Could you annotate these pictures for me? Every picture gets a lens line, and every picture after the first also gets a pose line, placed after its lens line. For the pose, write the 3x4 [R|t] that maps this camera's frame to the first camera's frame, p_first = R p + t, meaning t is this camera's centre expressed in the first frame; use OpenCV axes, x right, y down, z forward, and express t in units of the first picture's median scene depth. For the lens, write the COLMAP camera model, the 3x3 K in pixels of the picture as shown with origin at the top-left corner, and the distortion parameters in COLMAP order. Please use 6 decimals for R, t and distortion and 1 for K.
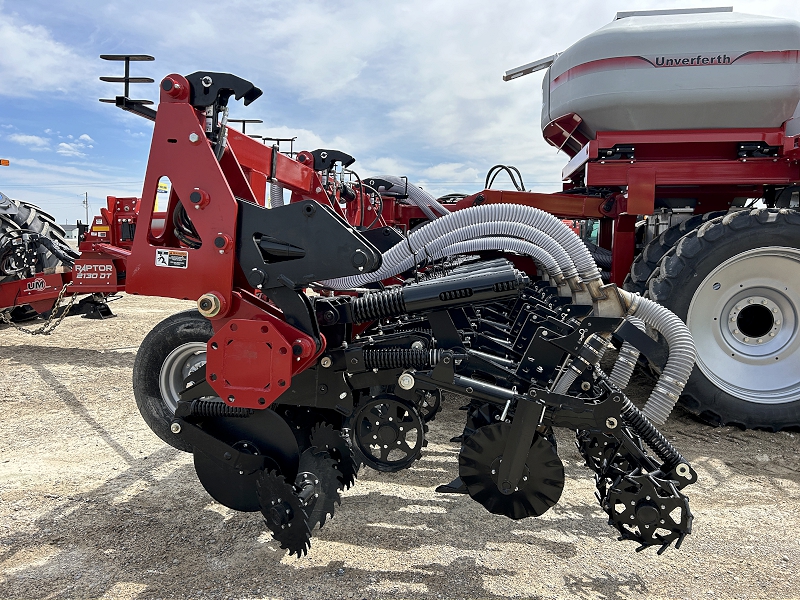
lens RADIAL K [[607.8, 0, 401.0], [0, 607.8, 264.4], [0, 0, 1]] dist [0.044092, -0.034364]
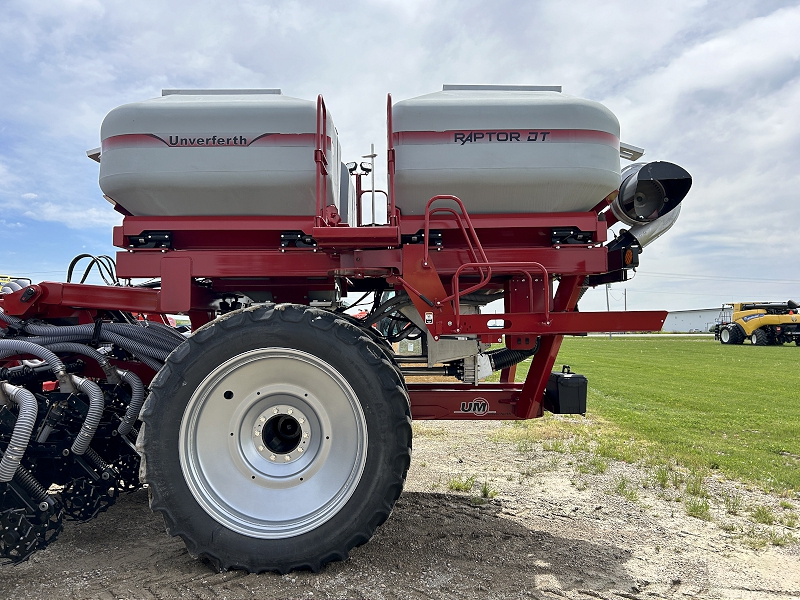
lens RADIAL K [[607.8, 0, 396.7], [0, 607.8, 265.4], [0, 0, 1]] dist [0.044092, -0.034364]
pose [[0.988719, 0.001522, 0.149776, 0.587133], [0.020721, 0.988943, -0.146840, -0.012472], [-0.148343, 0.148287, 0.977755, 0.103489]]
